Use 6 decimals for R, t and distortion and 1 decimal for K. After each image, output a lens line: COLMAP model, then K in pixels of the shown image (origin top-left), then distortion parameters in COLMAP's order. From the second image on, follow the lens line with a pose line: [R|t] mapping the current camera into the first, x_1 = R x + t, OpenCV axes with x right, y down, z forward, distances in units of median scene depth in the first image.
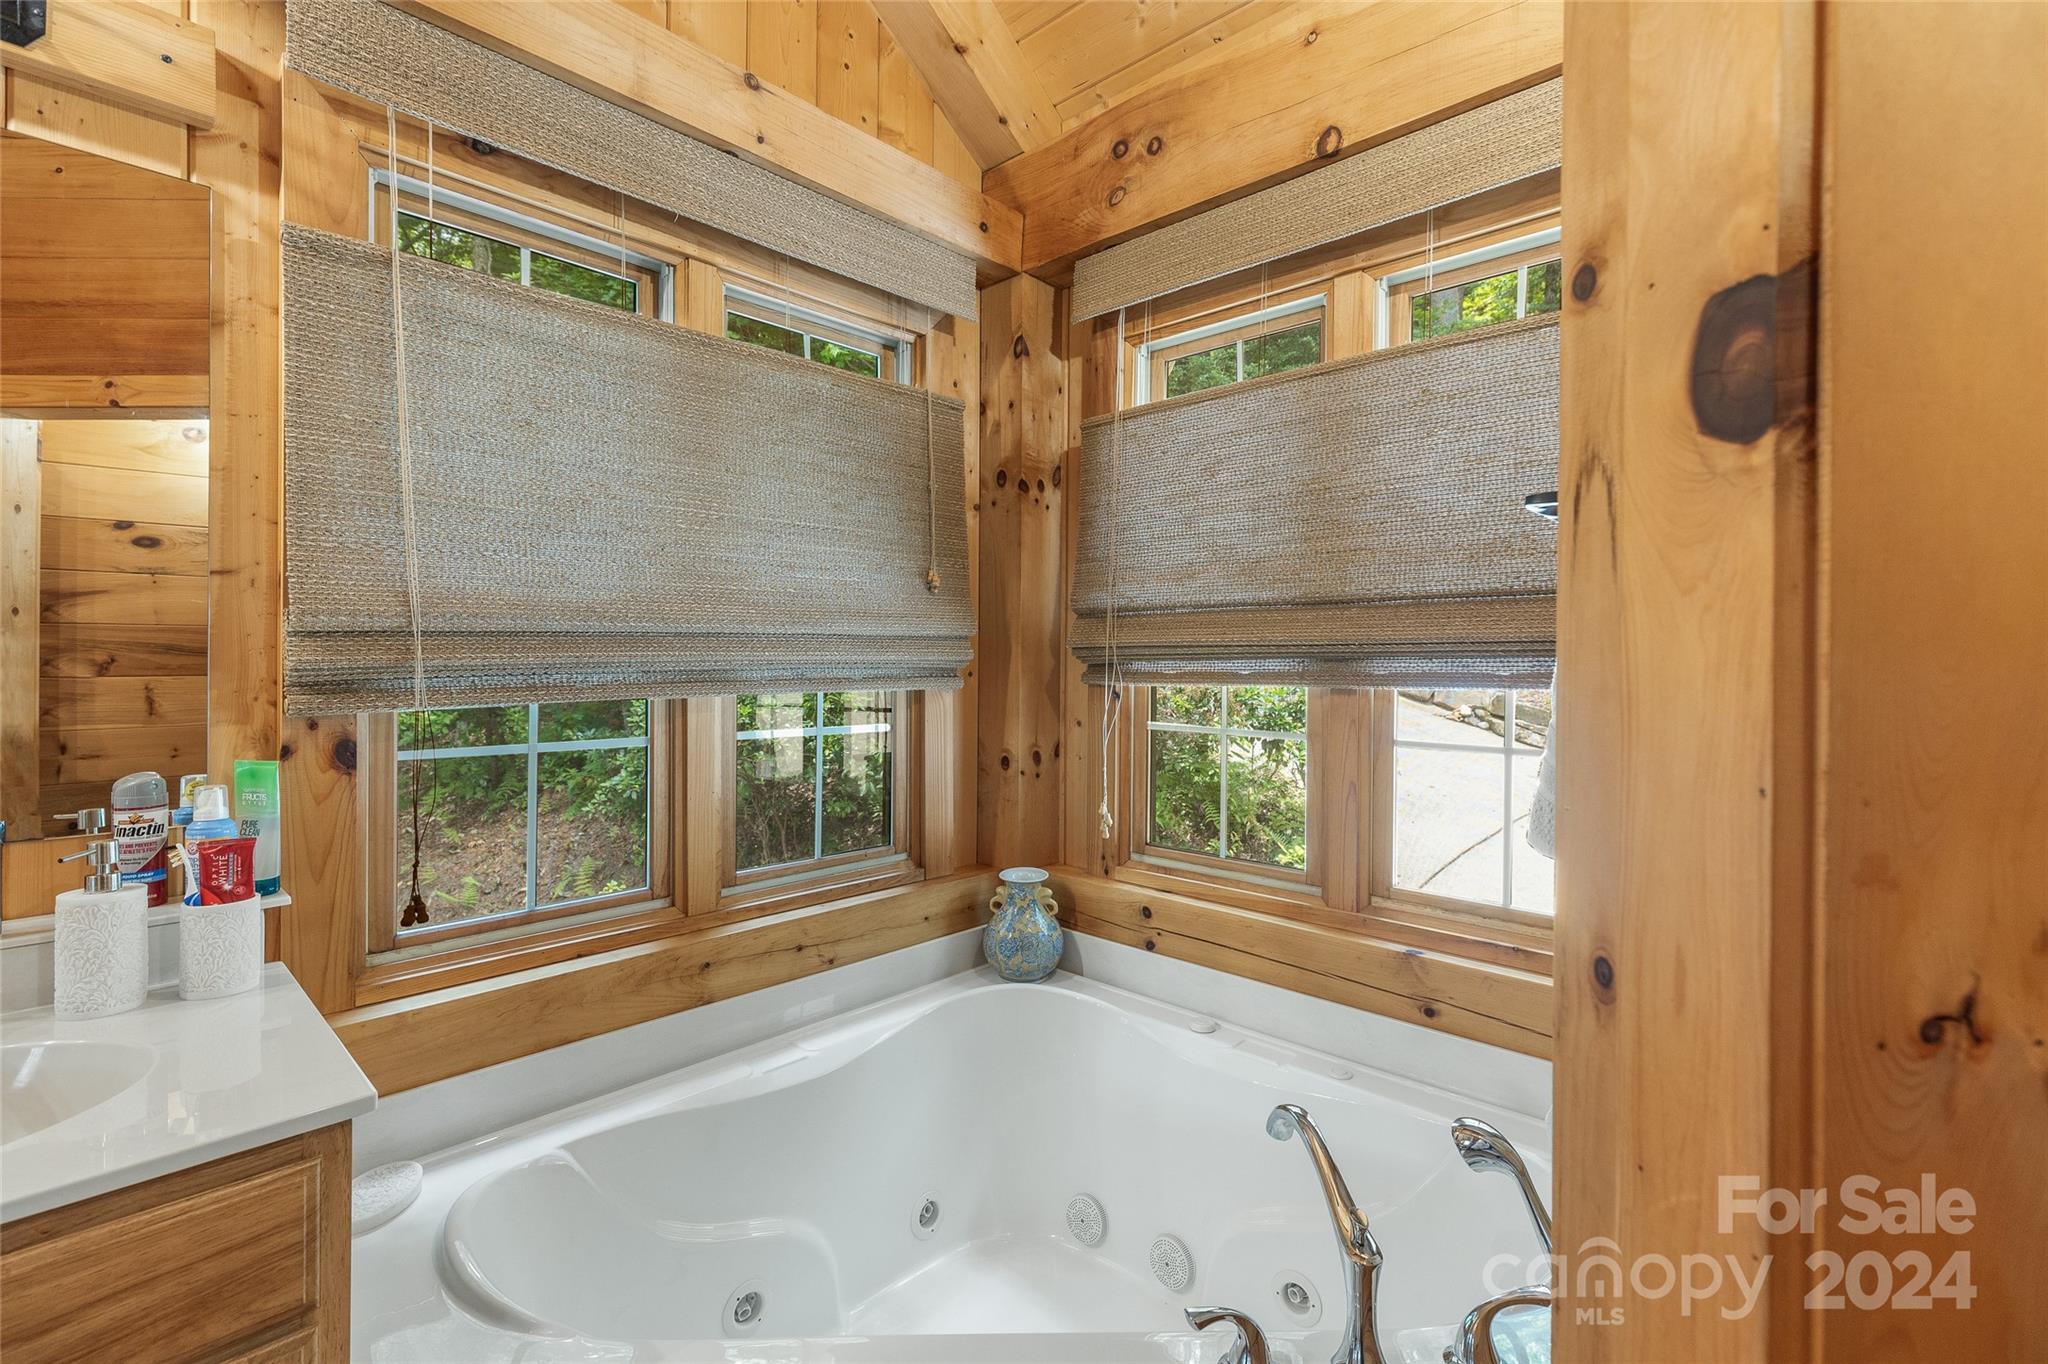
lens RADIAL K [[924.9, 0, 1025.4], [0, 924.9, 668.9], [0, 0, 1]] dist [-0.000589, 0.000182]
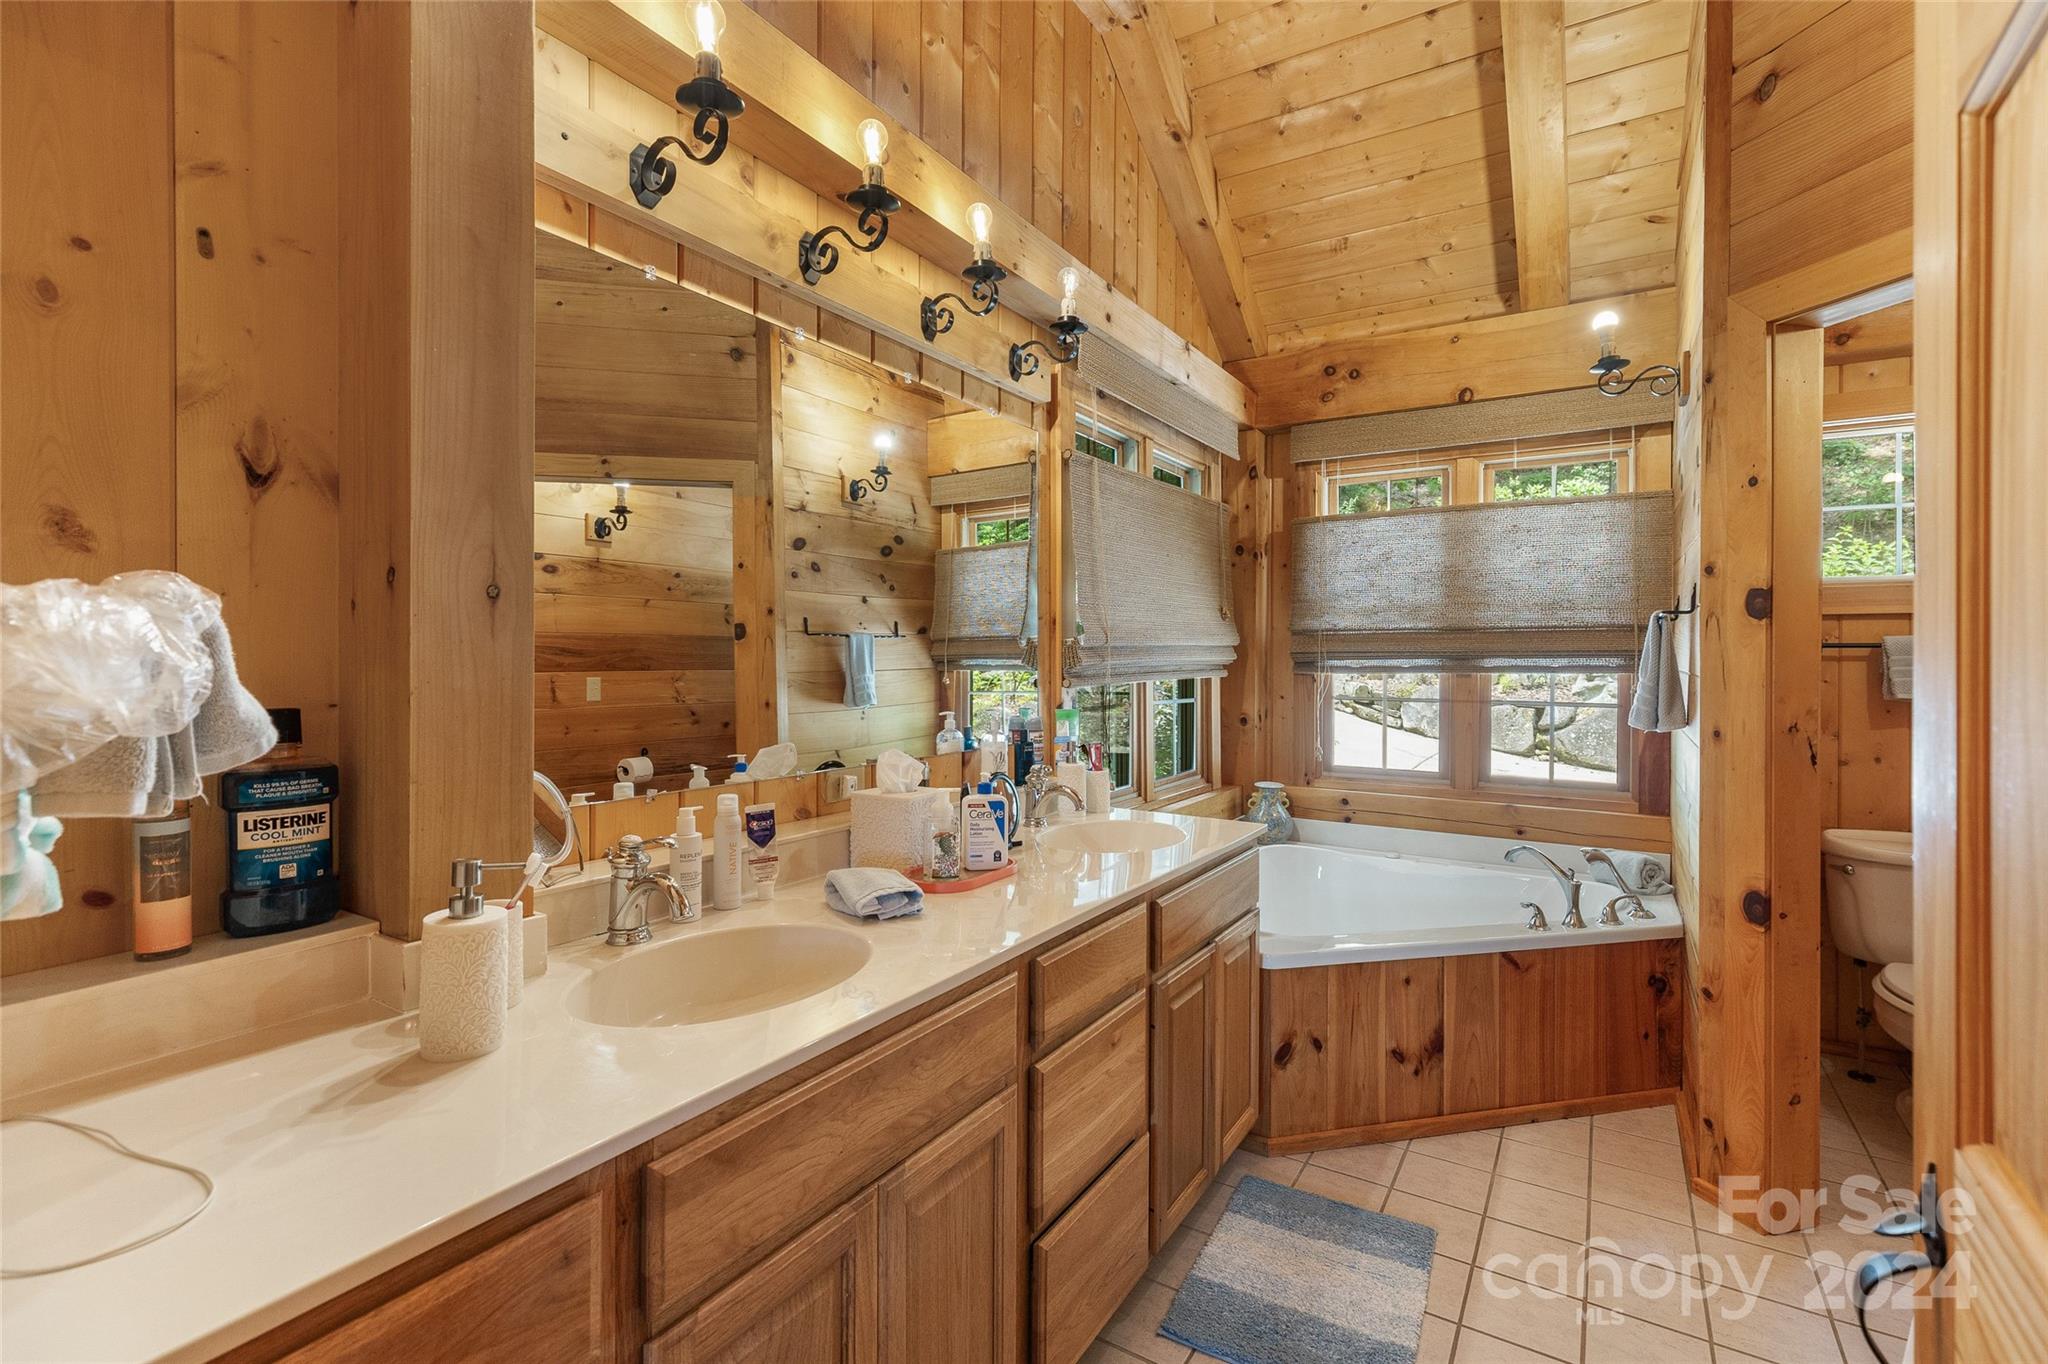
lens RADIAL K [[934.0, 0, 1028.5], [0, 934.0, 664.8], [0, 0, 1]] dist [0.003230, 0.000275]
pose [[0.980194, -0.002124, 0.198027, -0.785563], [0.002463, 0.999996, -0.001463, 0.001789], [-0.198023, 0.001922, 0.980195, -0.612678]]
